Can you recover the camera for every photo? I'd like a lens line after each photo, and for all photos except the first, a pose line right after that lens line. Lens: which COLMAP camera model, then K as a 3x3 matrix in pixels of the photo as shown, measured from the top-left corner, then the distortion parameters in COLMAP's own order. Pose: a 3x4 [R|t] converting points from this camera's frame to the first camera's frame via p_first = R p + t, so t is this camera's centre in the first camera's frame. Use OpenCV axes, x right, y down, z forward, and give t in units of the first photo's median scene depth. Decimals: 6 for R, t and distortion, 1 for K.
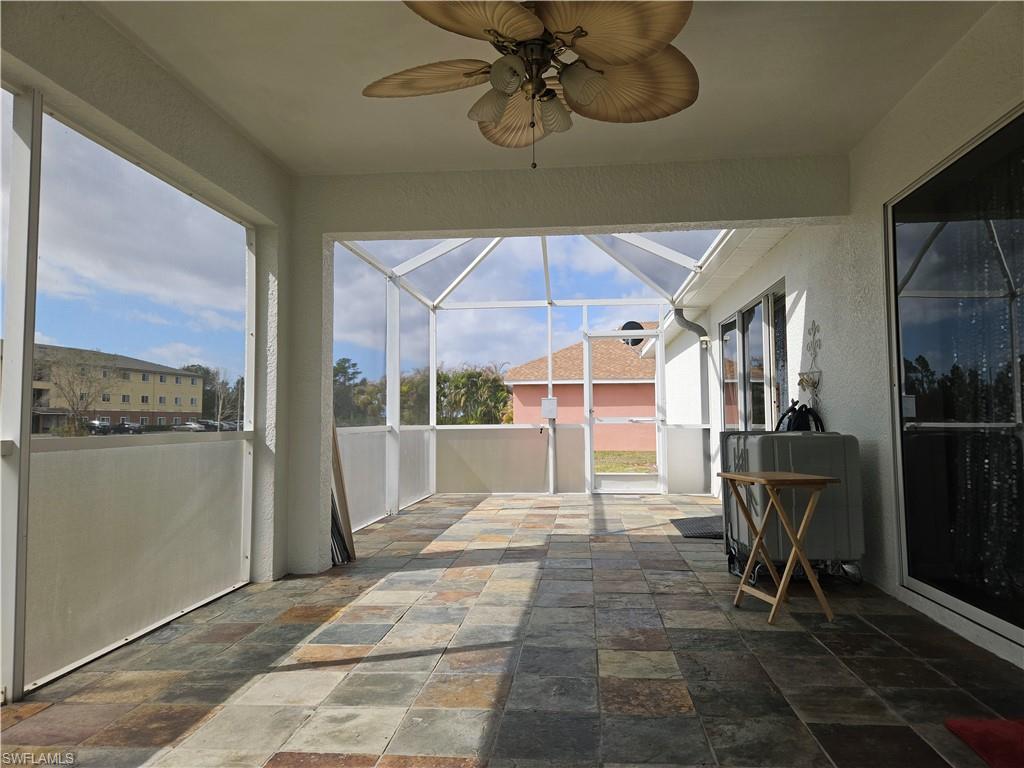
lens RADIAL K [[683.3, 0, 514.3], [0, 683.3, 373.5], [0, 0, 1]] dist [0.076989, -0.061922]
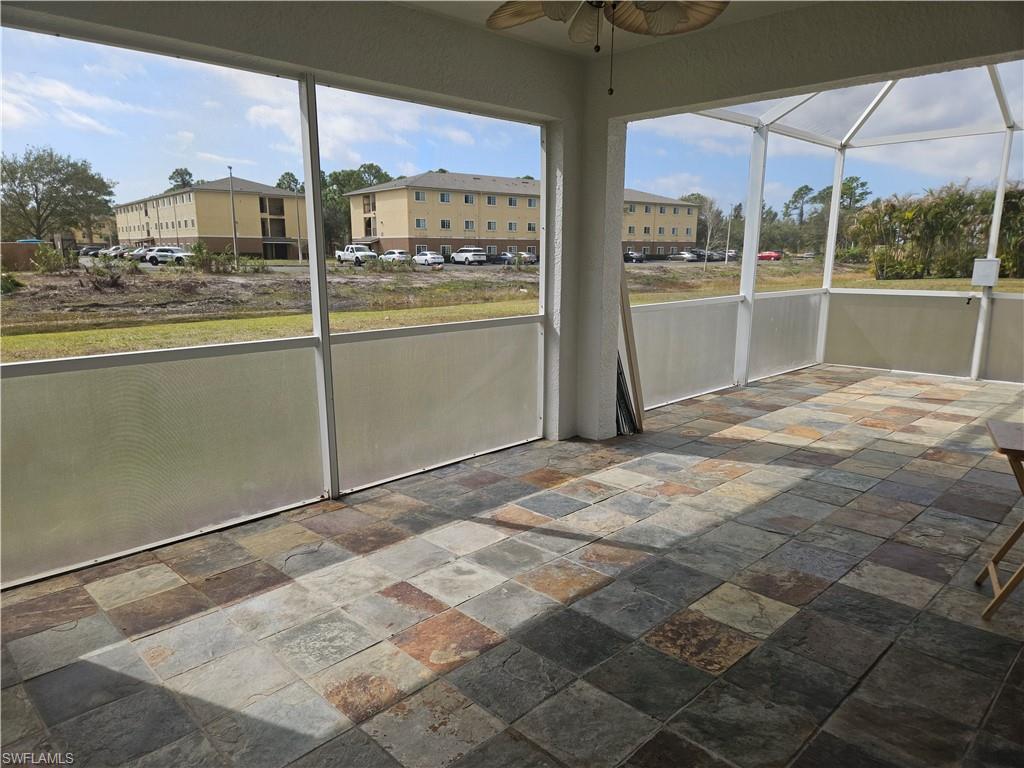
lens RADIAL K [[683.3, 0, 506.9], [0, 683.3, 388.9], [0, 0, 1]] dist [0.076989, -0.061922]
pose [[0.768687, 0.131292, -0.626006, 0.427404], [0.039922, 0.966951, 0.251819, -0.122200], [0.638378, -0.218561, 0.738041, 0.114466]]
